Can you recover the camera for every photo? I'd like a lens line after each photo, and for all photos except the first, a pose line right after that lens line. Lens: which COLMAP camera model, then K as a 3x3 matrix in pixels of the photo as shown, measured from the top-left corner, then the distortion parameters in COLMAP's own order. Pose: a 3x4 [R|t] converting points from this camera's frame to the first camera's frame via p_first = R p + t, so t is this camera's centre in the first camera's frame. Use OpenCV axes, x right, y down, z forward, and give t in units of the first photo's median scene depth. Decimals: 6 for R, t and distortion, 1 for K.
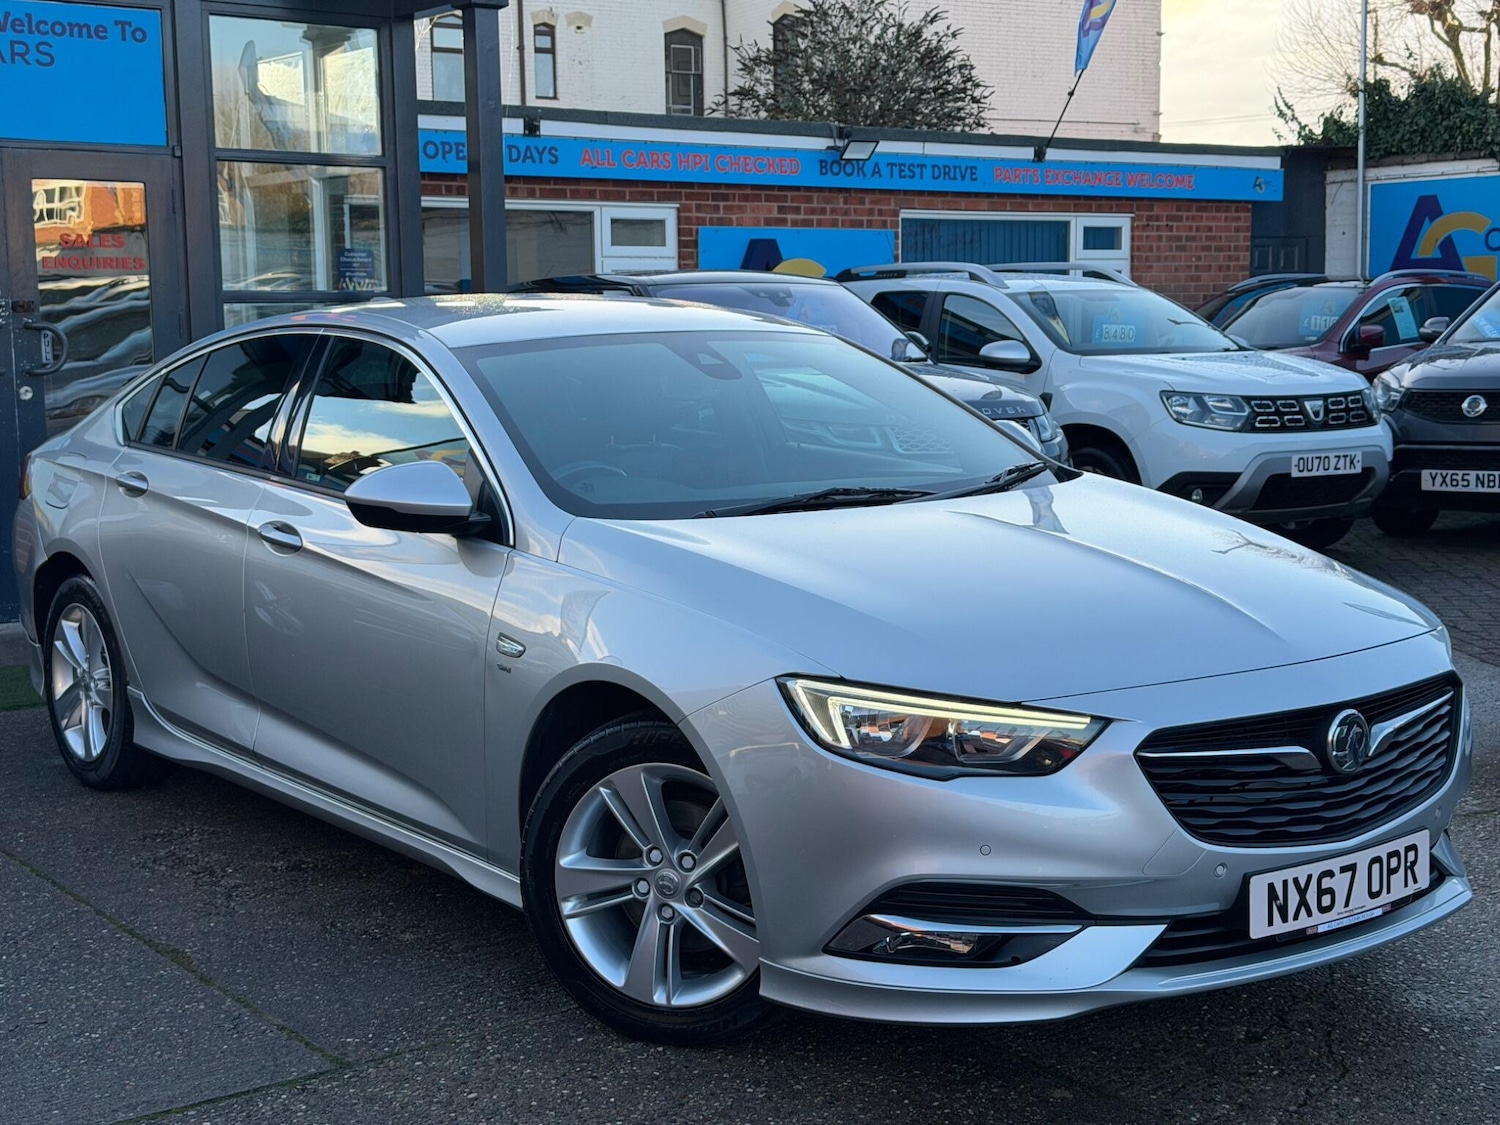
lens RADIAL K [[1988.2, 0, 741.7], [0, 1988.2, 561.5], [0, 0, 1]] dist [0.125643, 0.000000]
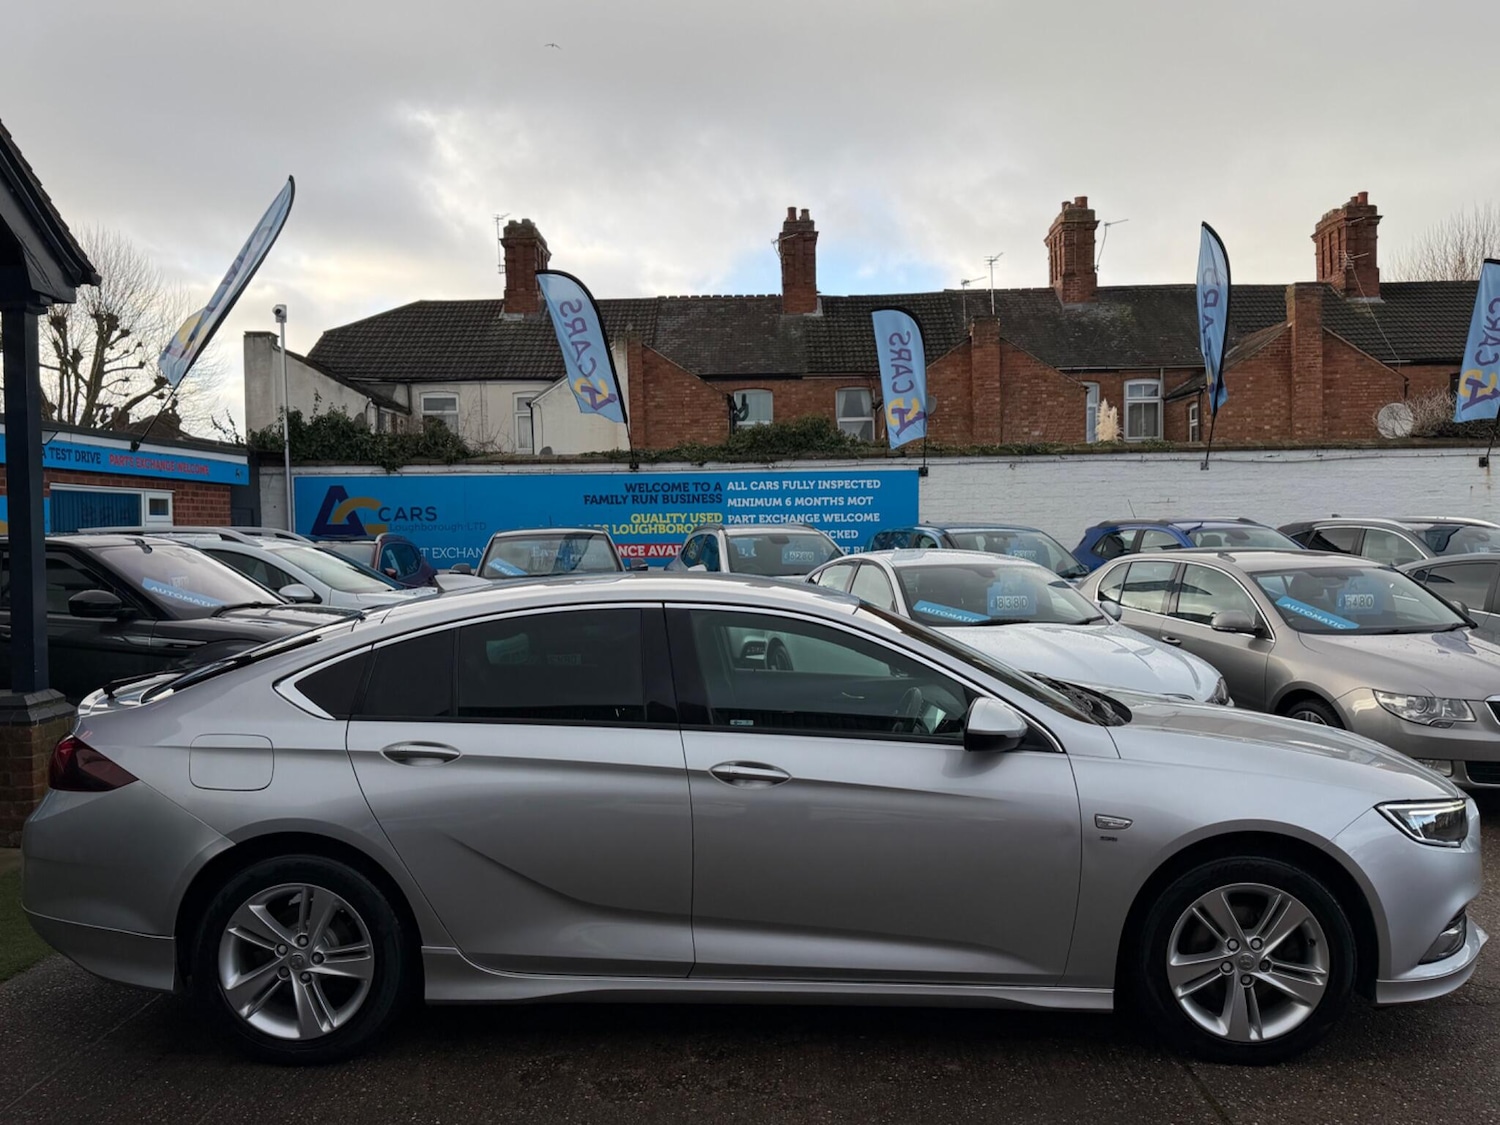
lens RADIAL K [[1257.5, 0, 745.7], [0, 1257.5, 562.3], [0, 0, 1]] dist [0.048568, -0.027660]
pose [[0.660550, -0.013145, 0.750667, -0.312566], [0.097415, 0.992895, -0.068335, -0.035081], [-0.744435, 0.118265, 0.657138, 0.182796]]
